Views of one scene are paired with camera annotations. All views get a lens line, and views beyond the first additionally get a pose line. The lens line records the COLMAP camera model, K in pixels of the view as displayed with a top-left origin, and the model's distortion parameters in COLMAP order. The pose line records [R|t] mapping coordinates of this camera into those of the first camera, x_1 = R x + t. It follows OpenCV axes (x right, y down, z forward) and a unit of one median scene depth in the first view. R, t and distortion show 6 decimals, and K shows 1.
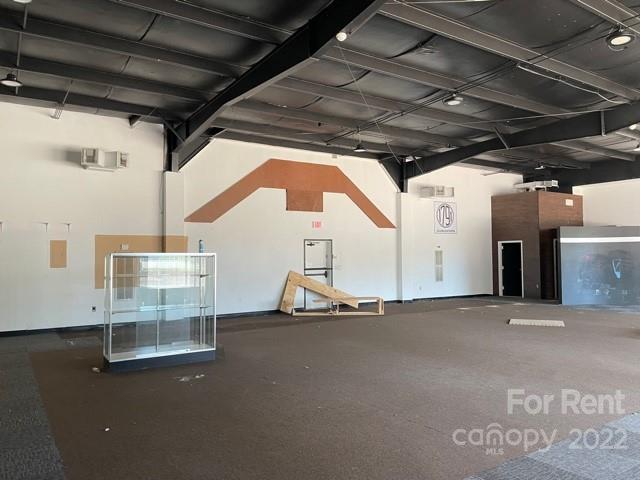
lens RADIAL K [[502.7, 0, 320.0], [0, 502.7, 240.0], [0, 0, 1]] dist [0.095625, -0.009691]
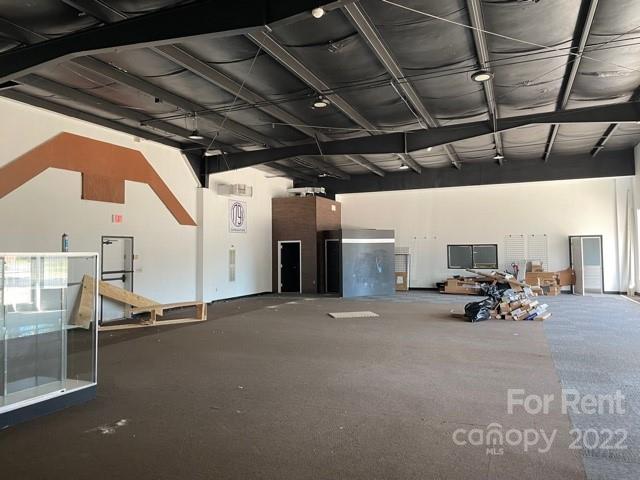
lens RADIAL K [[502.7, 0, 320.0], [0, 502.7, 240.0], [0, 0, 1]] dist [0.095625, -0.009691]
pose [[0.821403, 0.012371, 0.570214, -0.204823], [-0.012992, 0.999911, -0.002979, 0.002690], [-0.570200, -0.004961, 0.821491, 0.112059]]
